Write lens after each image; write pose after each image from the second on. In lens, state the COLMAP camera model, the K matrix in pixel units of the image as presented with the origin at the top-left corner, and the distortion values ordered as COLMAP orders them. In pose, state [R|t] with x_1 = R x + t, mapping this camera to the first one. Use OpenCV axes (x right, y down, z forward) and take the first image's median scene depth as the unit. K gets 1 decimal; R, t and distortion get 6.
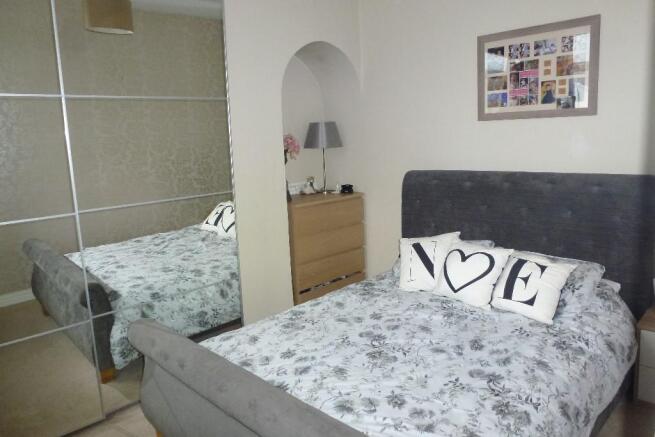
lens RADIAL K [[475.9, 0, 327.4], [0, 475.9, 226.2], [0, 0, 1]] dist [-0.052562, 0.003073]
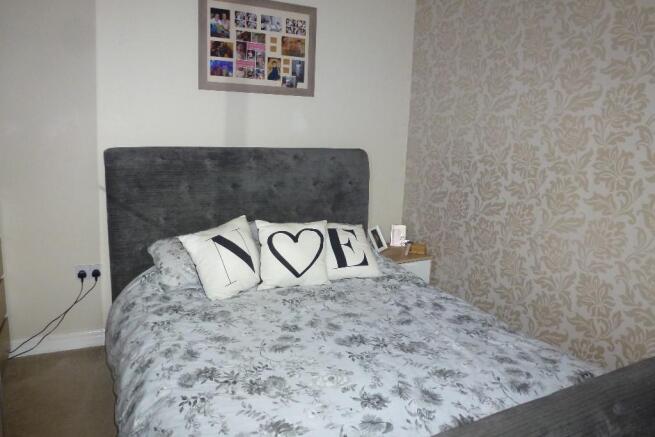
lens RADIAL K [[475.9, 0, 327.4], [0, 475.9, 226.2], [0, 0, 1]] dist [-0.052562, 0.003073]
pose [[0.289567, -0.150074, 0.945319, -0.530664], [0.121069, 0.985442, 0.119358, -0.056531], [-0.949470, 0.079887, 0.303521, 0.606838]]
